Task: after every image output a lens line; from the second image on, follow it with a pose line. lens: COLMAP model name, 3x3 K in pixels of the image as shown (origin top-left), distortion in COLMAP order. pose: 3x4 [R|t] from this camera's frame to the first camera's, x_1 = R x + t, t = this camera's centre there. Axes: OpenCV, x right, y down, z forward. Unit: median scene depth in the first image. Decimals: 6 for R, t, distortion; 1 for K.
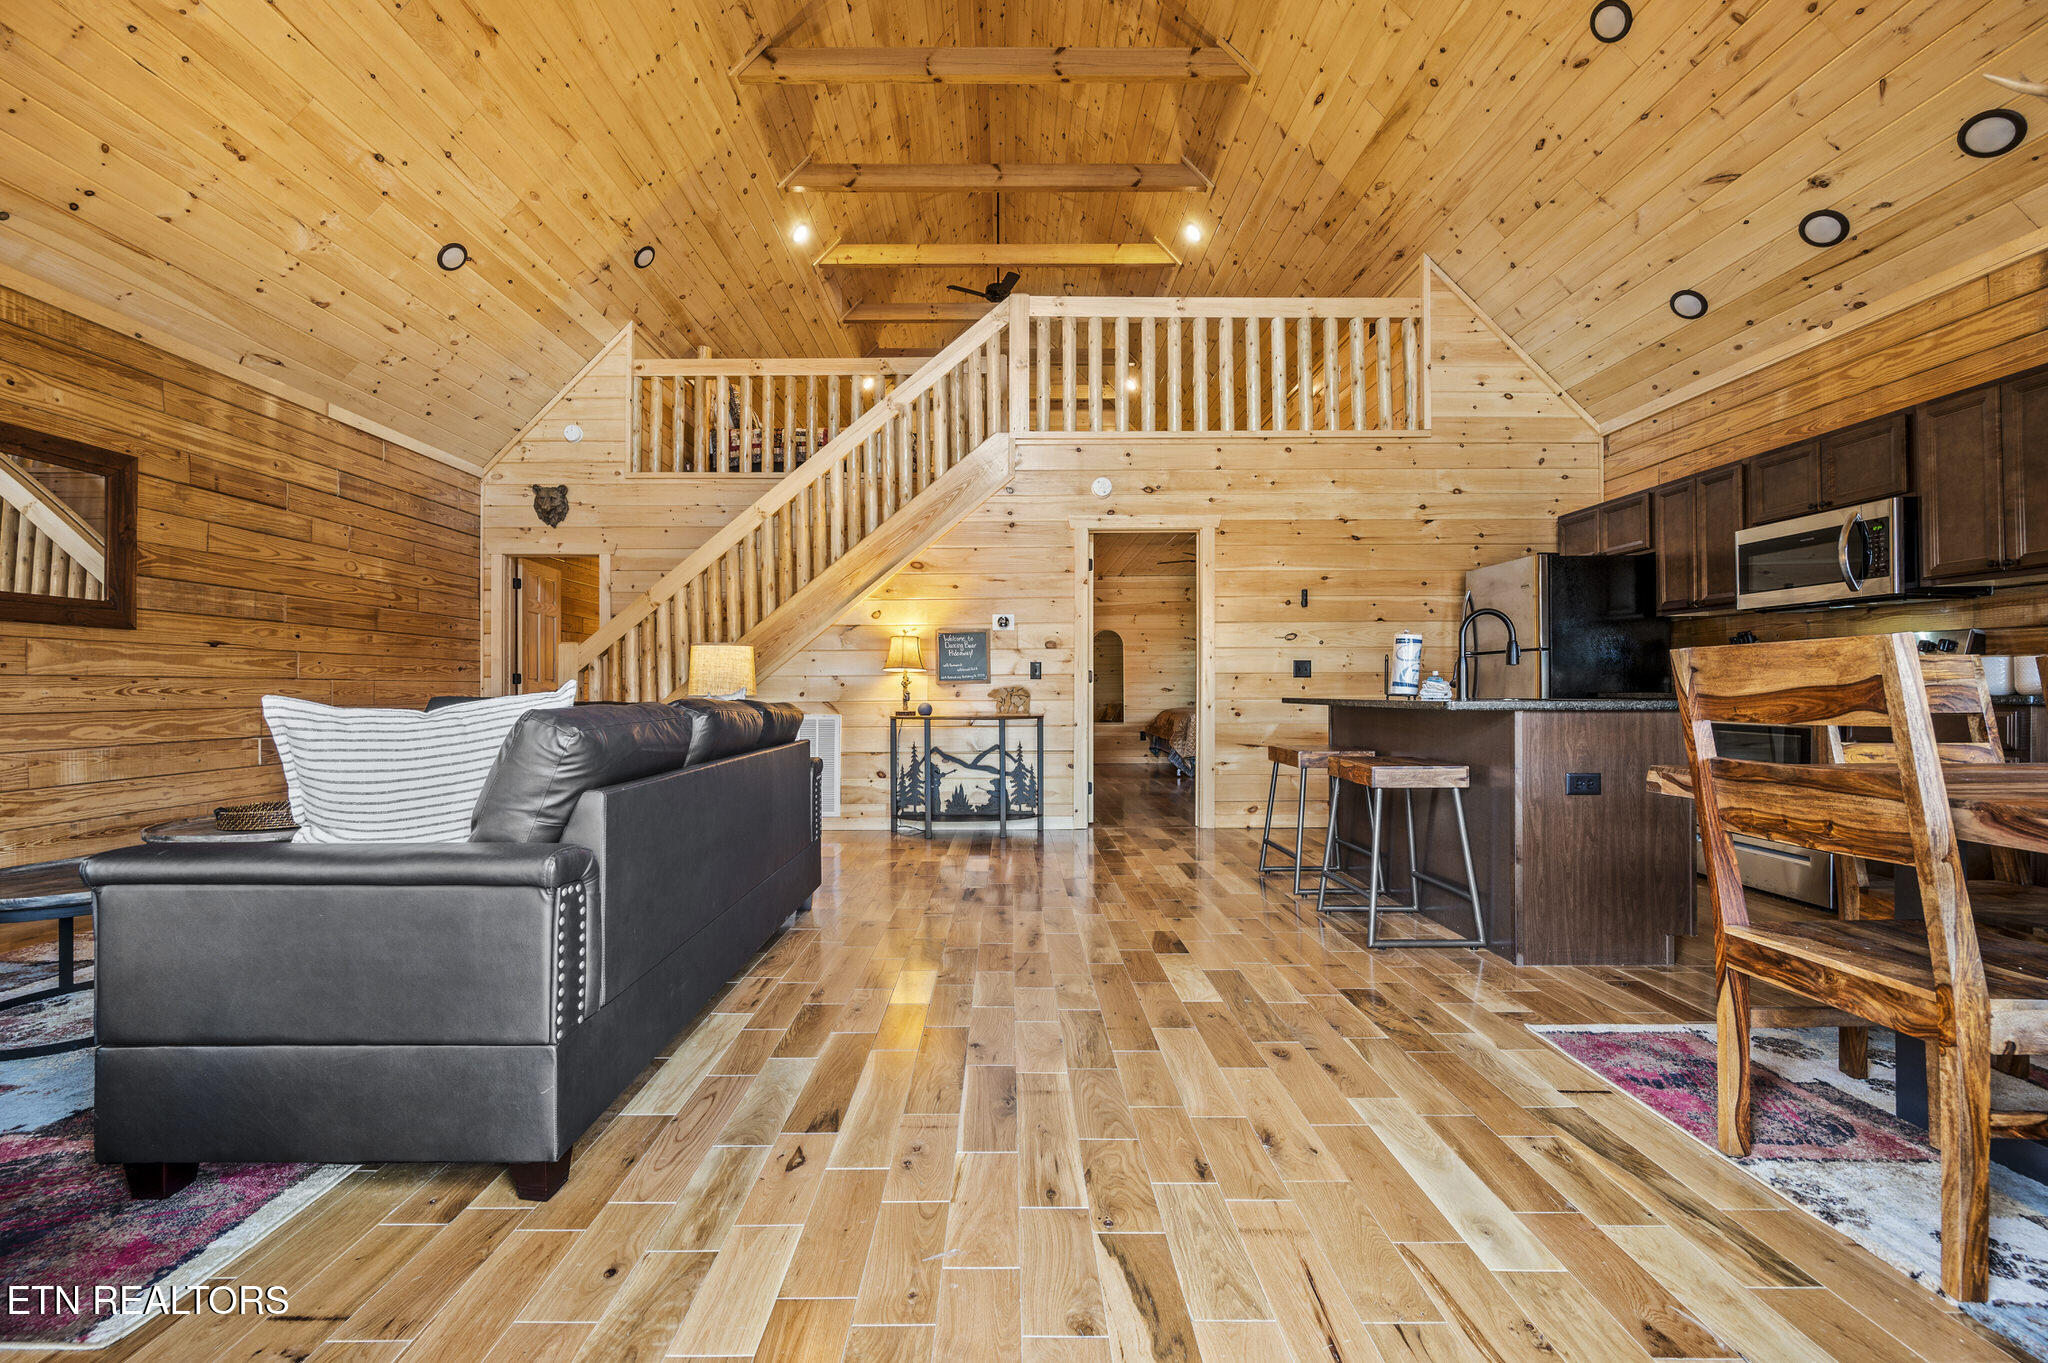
lens RADIAL K [[817.4, 0, 1005.7], [0, 817.4, 688.6], [0, 0, 1]] dist [-0.000884, 0.000247]
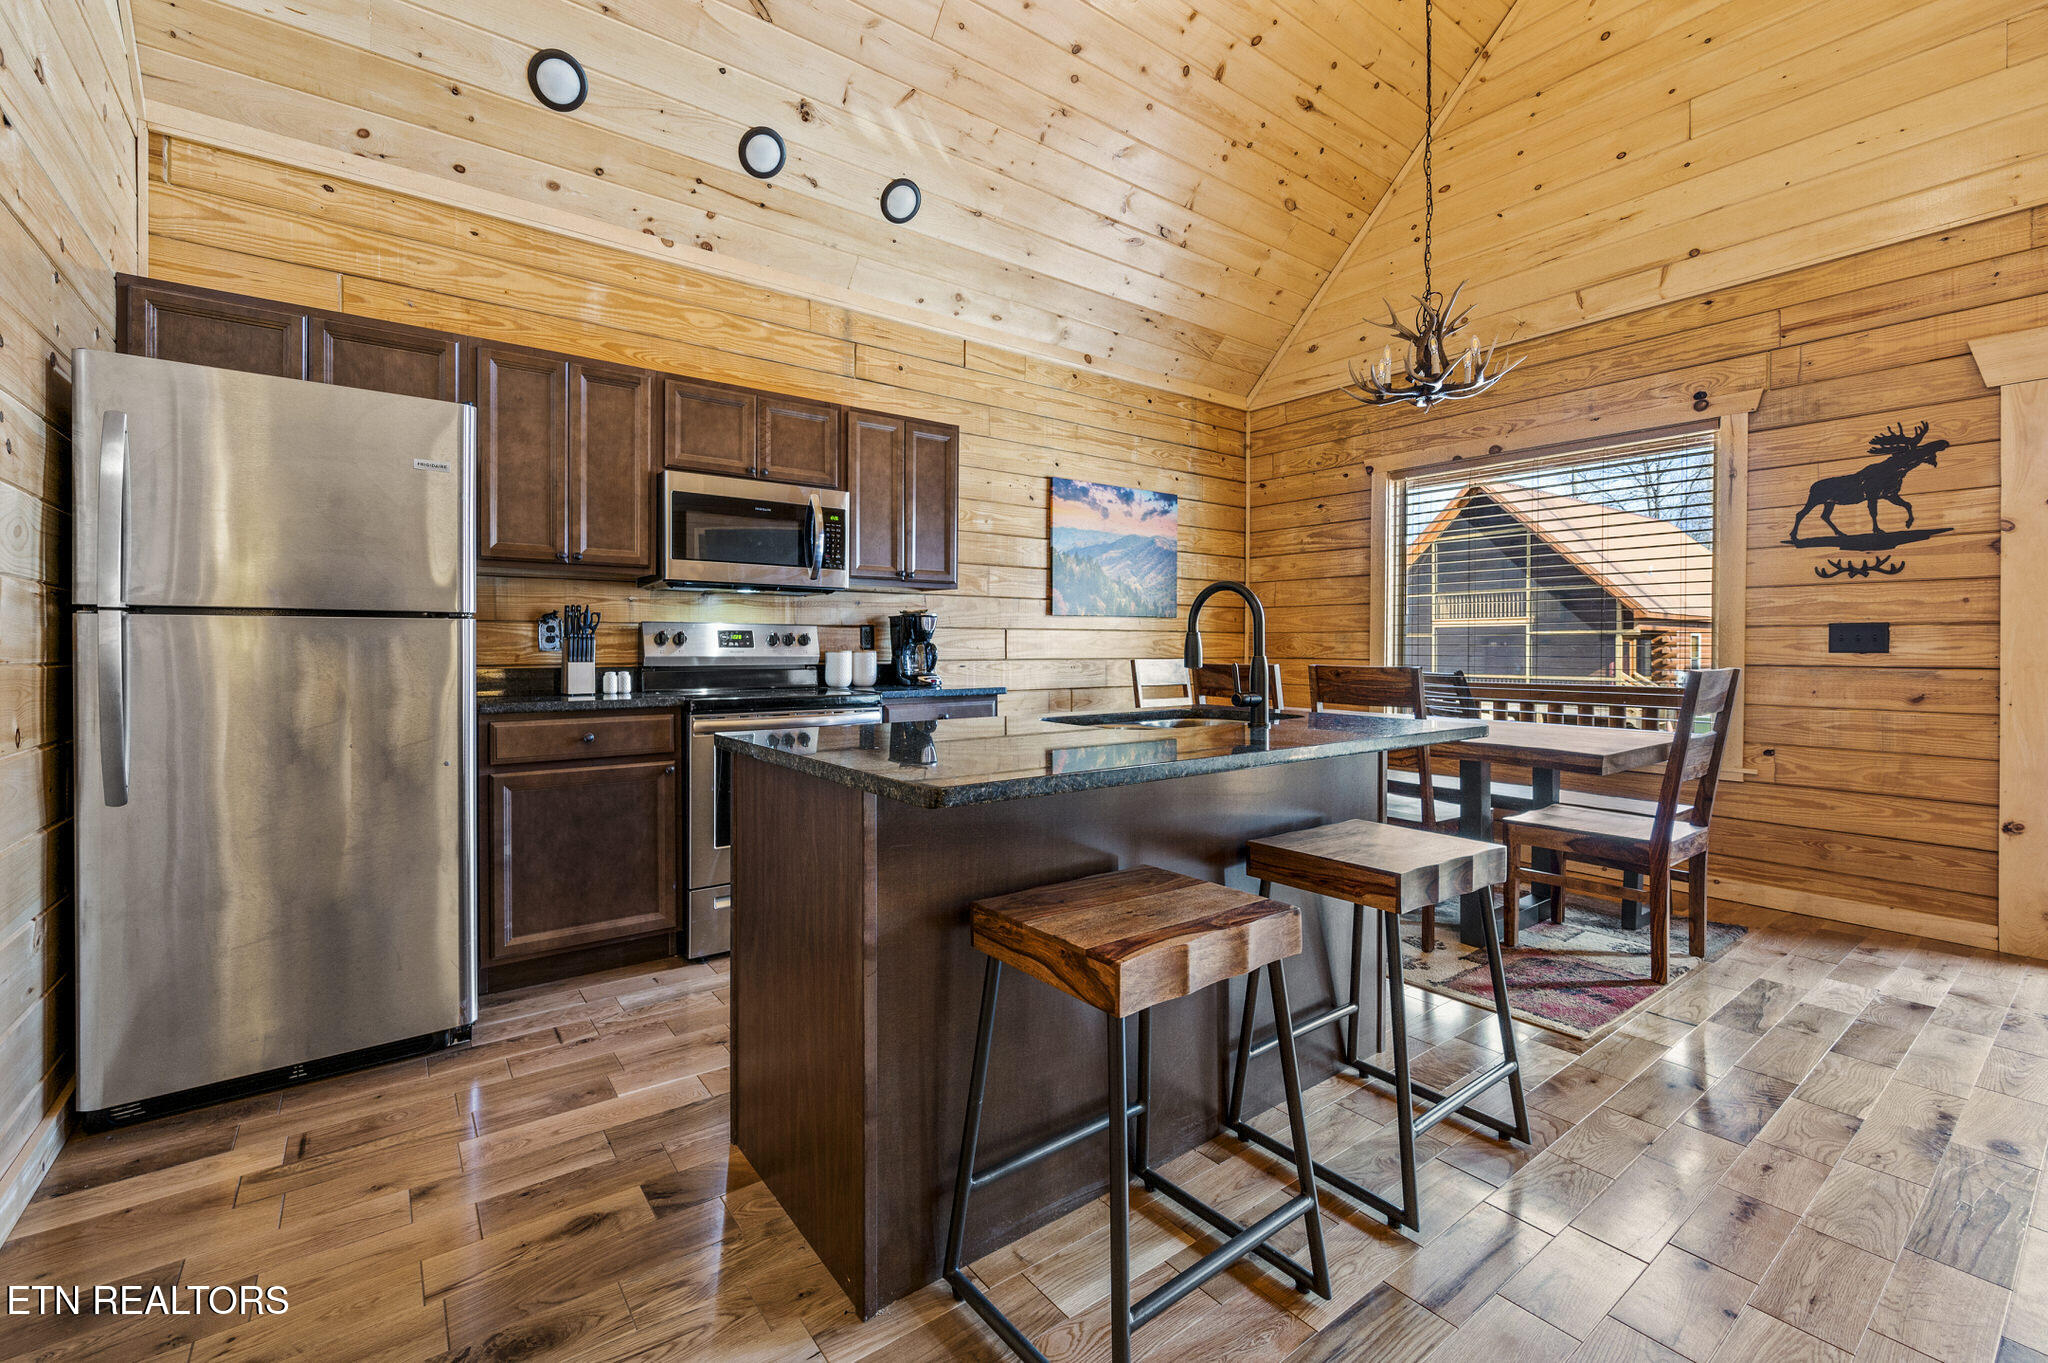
lens RADIAL K [[851.8, 0, 975.8], [0, 851.8, 650.8], [0, 0, 1]] dist [0.000386, 0.000025]
pose [[-0.581102, -0.001540, 0.813829, 0.098809], [-0.000980, 0.999999, 0.001192, -0.027306], [-0.813830, -0.000104, -0.581103, 0.981720]]
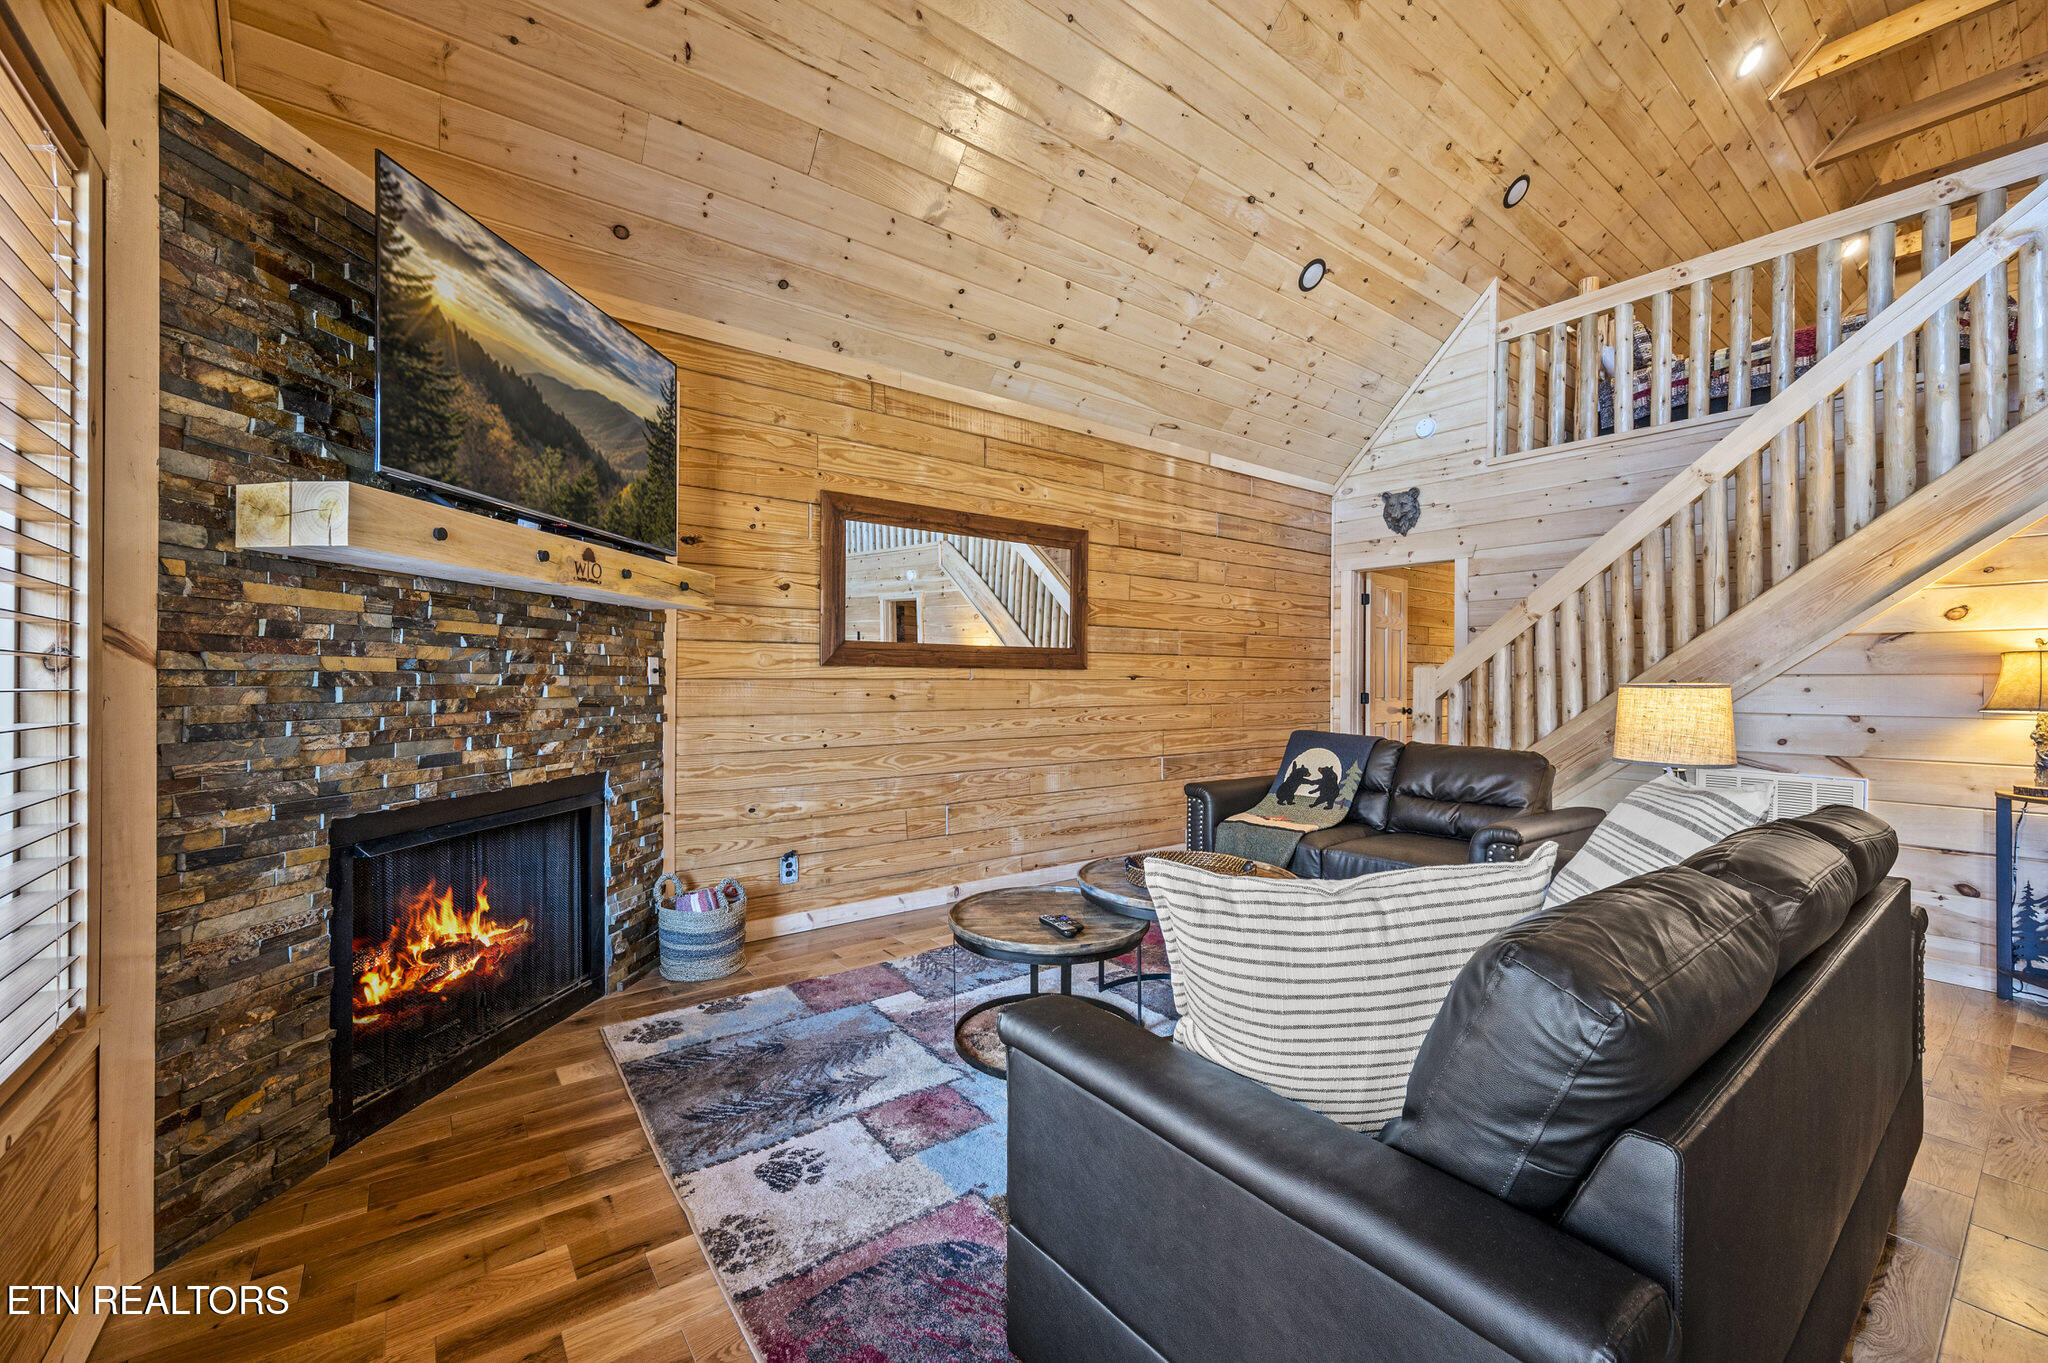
lens RADIAL K [[813.2, 0, 1021.7], [0, 813.2, 679.6], [0, 0, 1]] dist [-0.000217, 0.000021]
pose [[0.607393, 0.003855, -0.794392, -0.112202], [-0.003724, 0.999991, 0.002006, -0.045605], [0.794393, 0.001740, 0.607402, 0.133139]]
